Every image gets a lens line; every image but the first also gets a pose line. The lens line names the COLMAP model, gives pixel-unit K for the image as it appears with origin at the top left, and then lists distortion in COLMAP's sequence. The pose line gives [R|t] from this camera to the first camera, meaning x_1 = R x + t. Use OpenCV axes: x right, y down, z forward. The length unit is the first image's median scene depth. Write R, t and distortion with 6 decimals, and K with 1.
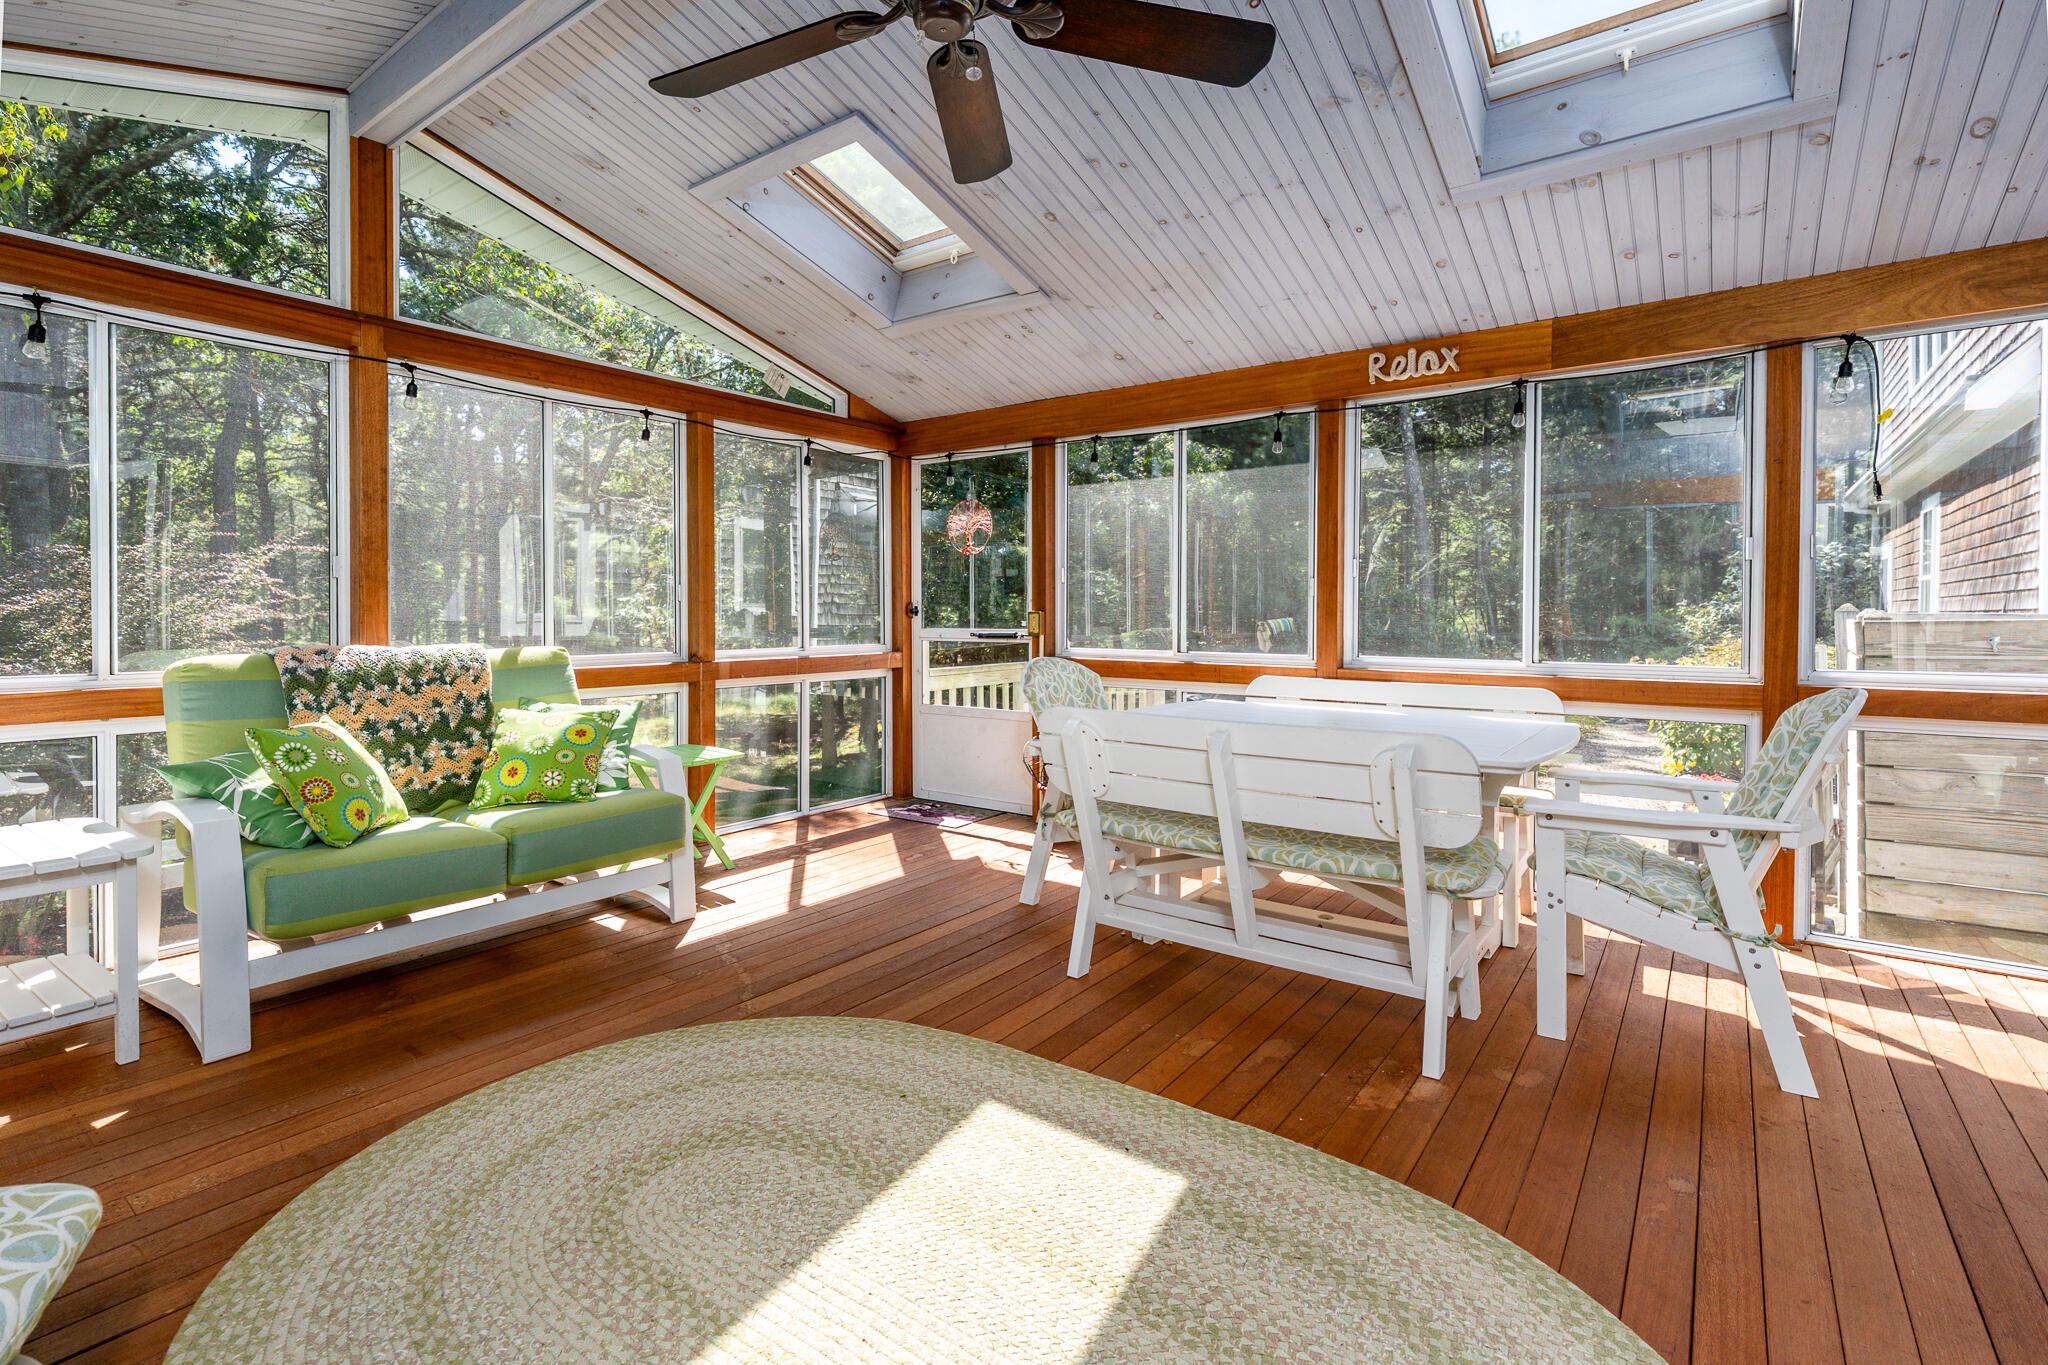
lens RADIAL K [[942.3, 0, 1027.3], [0, 942.3, 620.1], [0, 0, 1]] dist [0.001143, 0.000195]
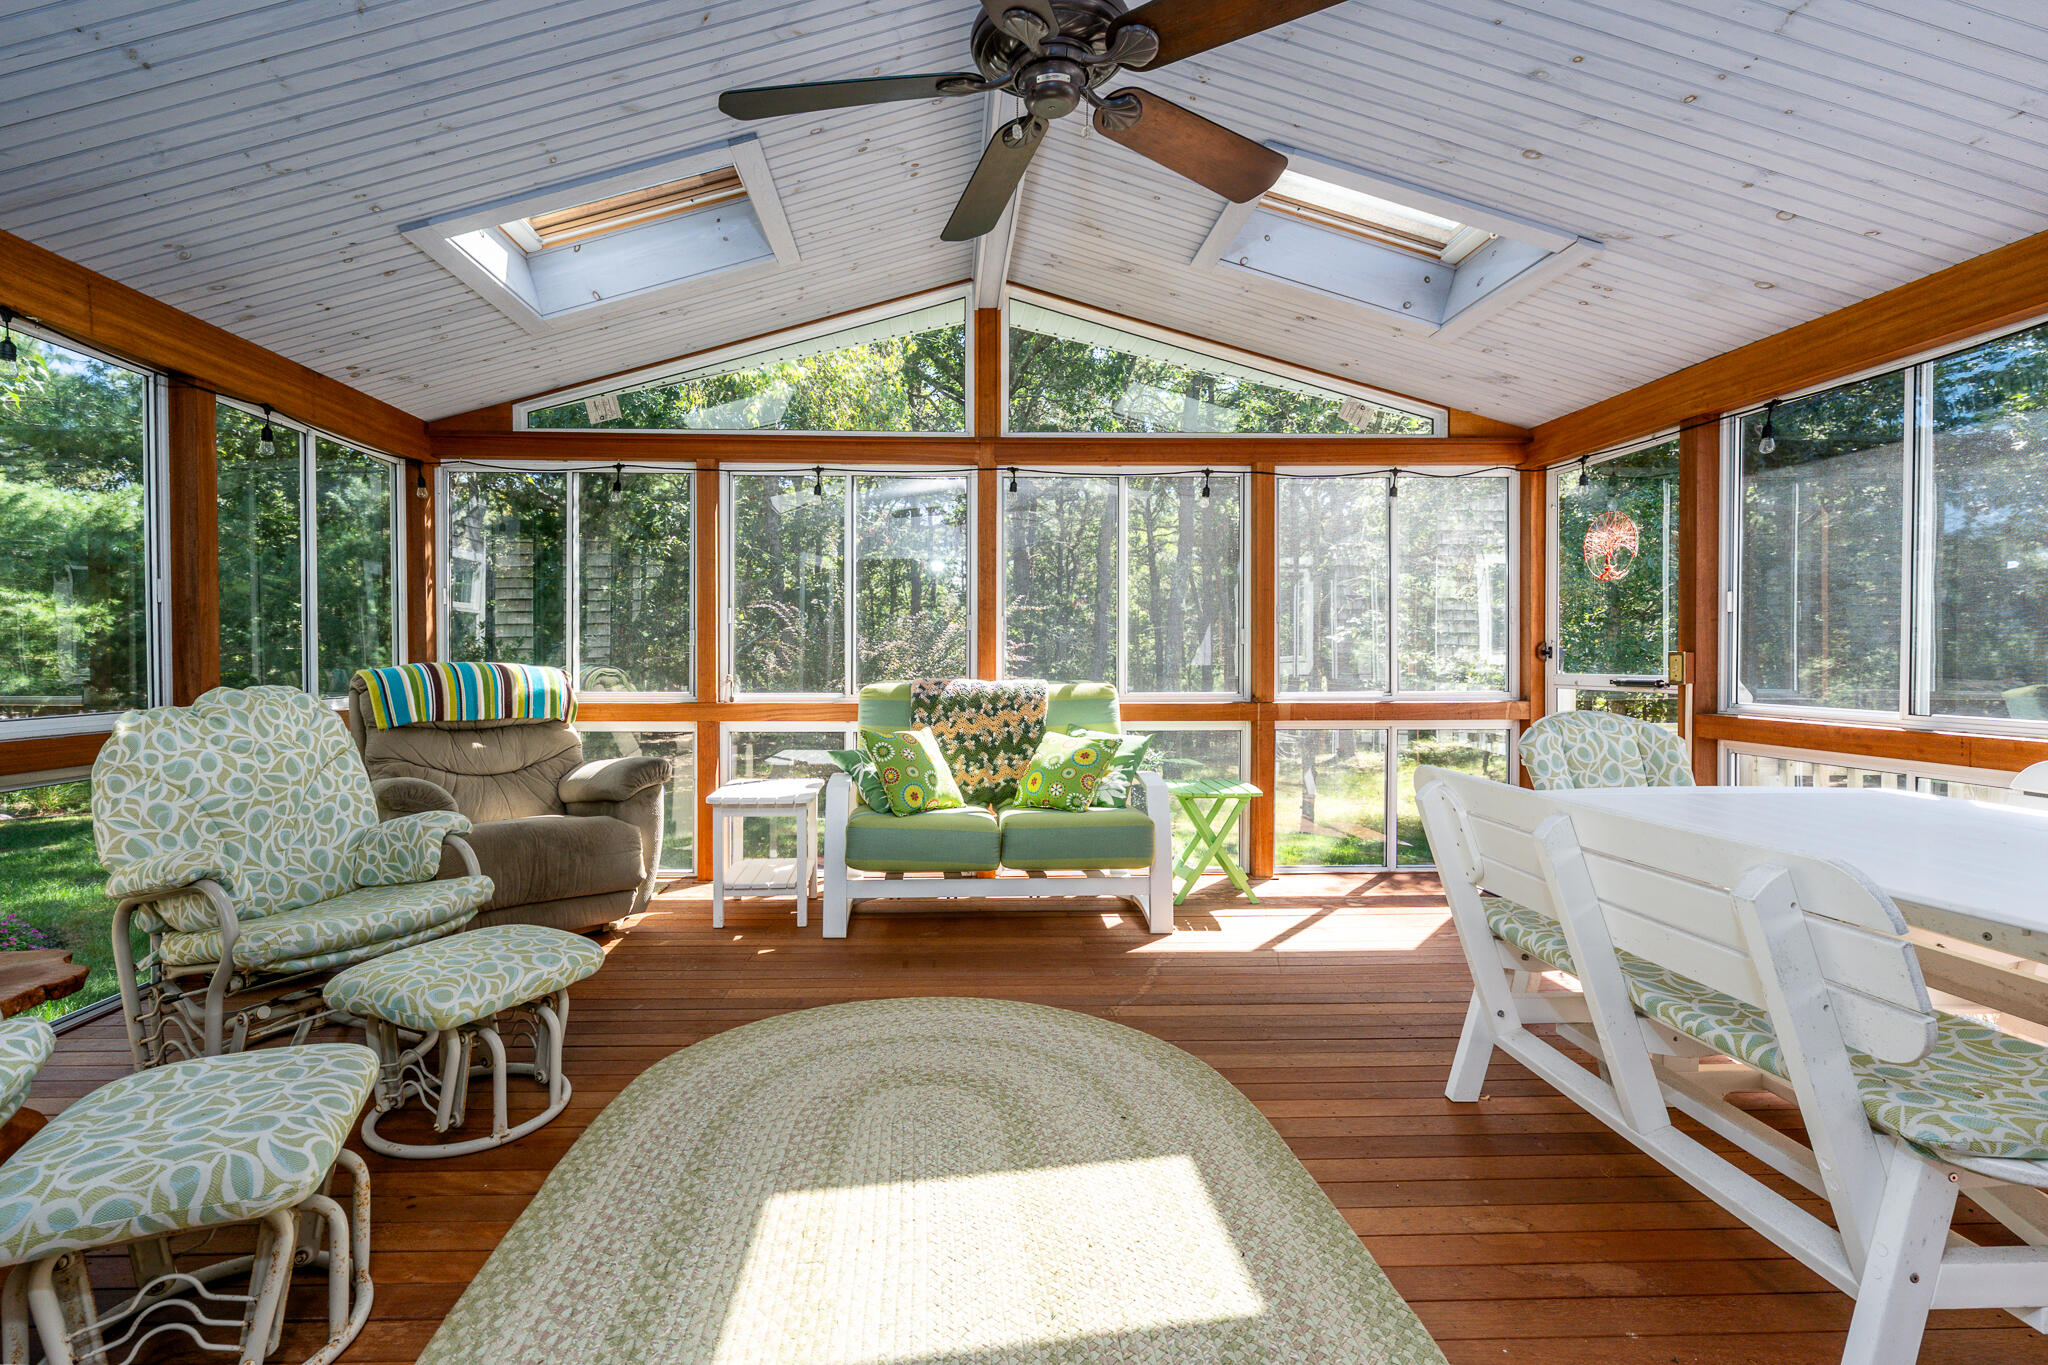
lens RADIAL K [[947.6, 0, 973.0], [0, 947.6, 661.9], [0, 0, 1]] dist [0.001327, 0.000513]
pose [[0.618916, 0.002228, -0.785454, 0.385871], [-0.003691, 0.999993, -0.000073, 0.001562], [0.785449, 0.002944, 0.618920, 0.144633]]
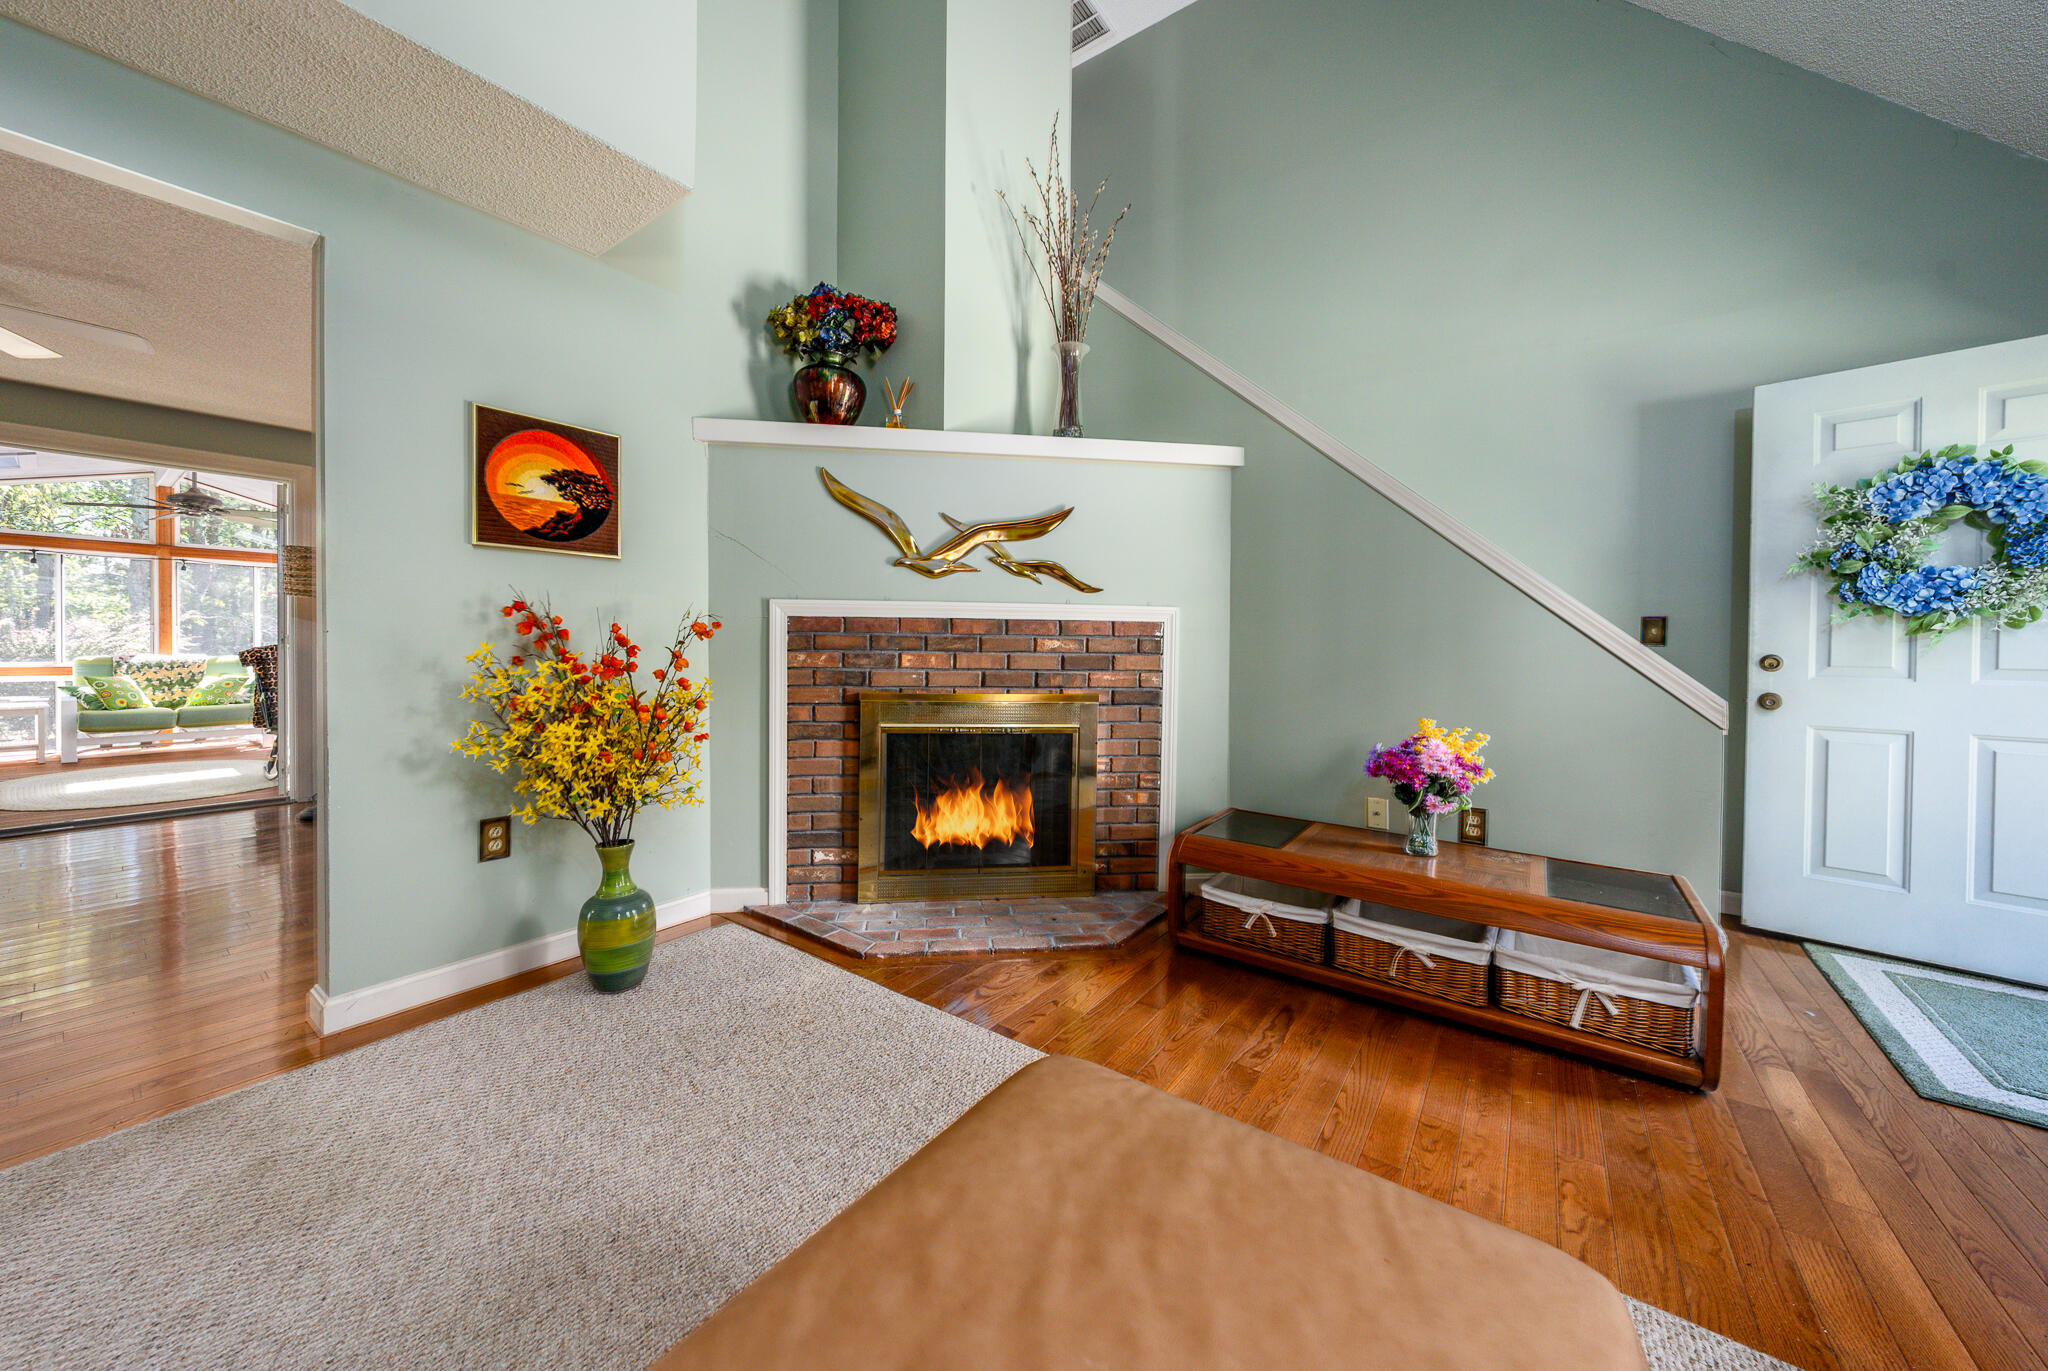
lens RADIAL K [[718.3, 0, 1017.6], [0, 718.3, 657.2], [0, 0, 1]] dist [-0.000552, -0.000058]
pose [[0.999950, 0.003452, -0.009362, 2.108526], [-0.003418, 0.999988, 0.003602, 0.017234], [0.009374, -0.003570, 0.999950, -1.296866]]
